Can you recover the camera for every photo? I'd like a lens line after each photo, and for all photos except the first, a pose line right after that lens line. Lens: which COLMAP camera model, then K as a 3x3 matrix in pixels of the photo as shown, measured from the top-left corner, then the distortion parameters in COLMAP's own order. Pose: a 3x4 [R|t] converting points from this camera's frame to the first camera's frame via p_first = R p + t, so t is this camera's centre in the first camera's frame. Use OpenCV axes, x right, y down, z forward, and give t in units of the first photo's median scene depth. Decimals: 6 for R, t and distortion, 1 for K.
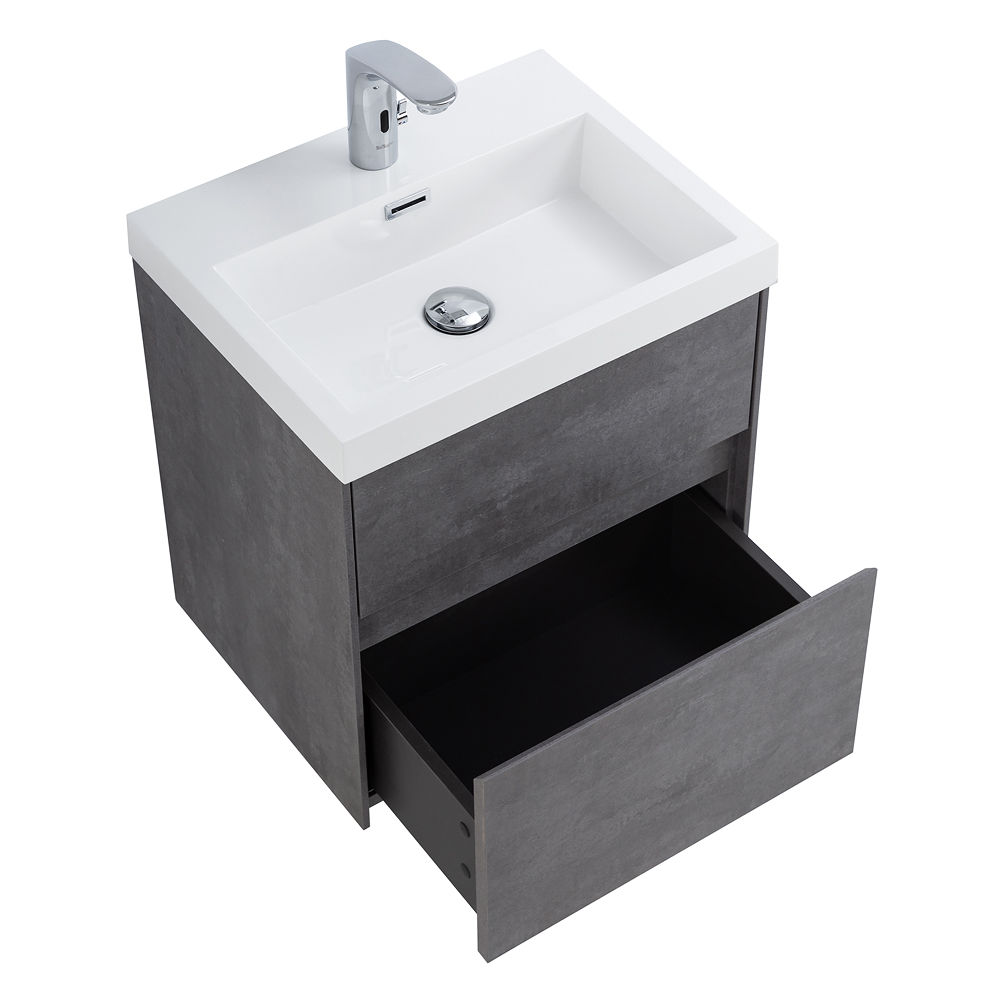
lens RADIAL K [[2580.9, 0, 500.0], [0, 2580.9, 500.0], [0, 0, 1]] dist [0.040948, -0.256508]
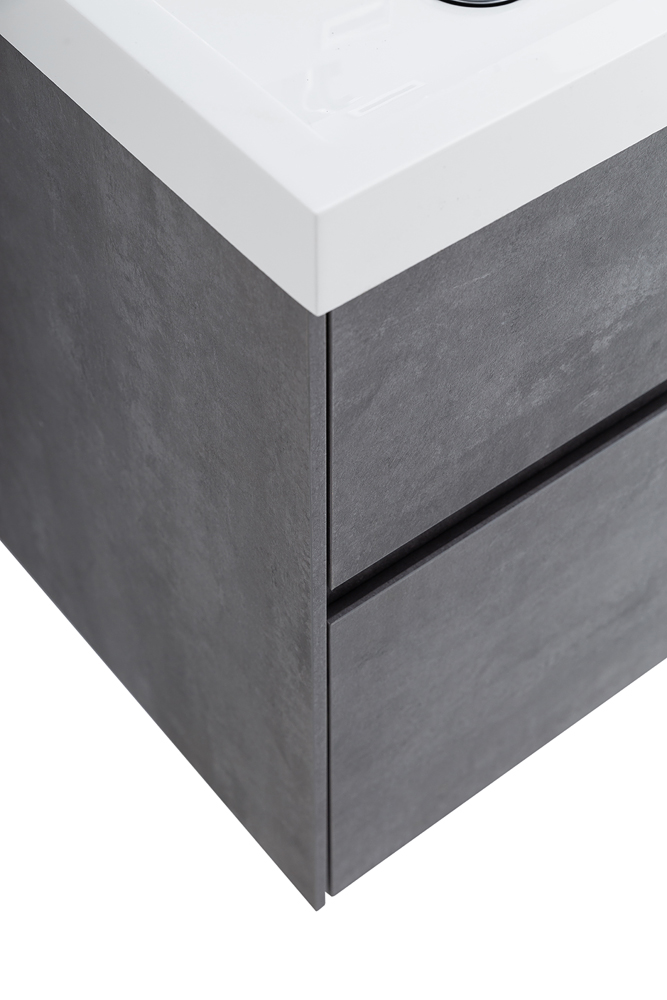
lens RADIAL K [[1692.3, 0, 333.5], [0, 1692.3, 500.0], [0, 0, 1]] dist [-0.002208, -0.018000]
pose [[0.997537, -0.046863, 0.052197, -0.065059], [0.040813, 0.992927, 0.111489, -0.006264], [-0.057052, -0.109085, 0.992394, 0.640237]]
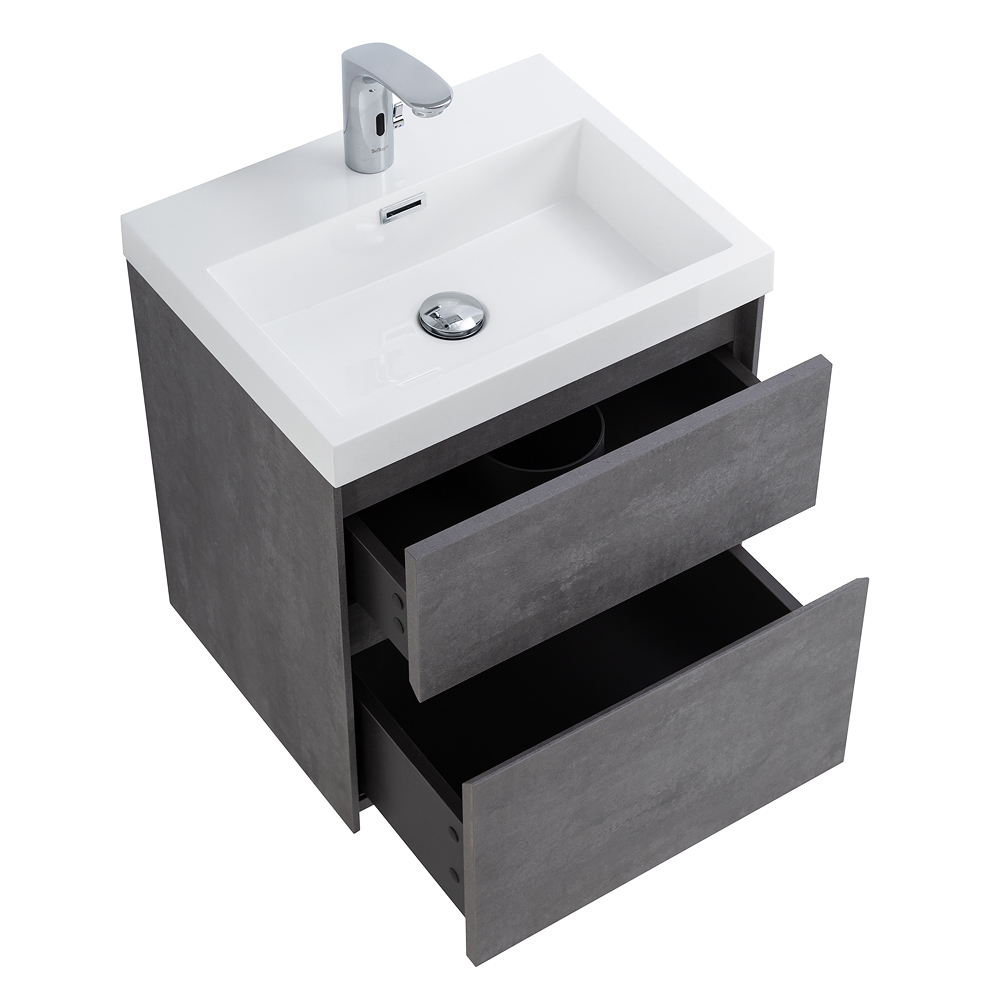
lens RADIAL K [[2580.9, 0, 500.0], [0, 2580.9, 500.0], [0, 0, 1]] dist [0.040948, -0.256508]
pose [[0.999939, 0.010469, 0.003449, -0.026164], [-0.010464, 0.999944, -0.001525, -0.027208], [-0.003465, 0.001489, 0.999993, 0.028735]]
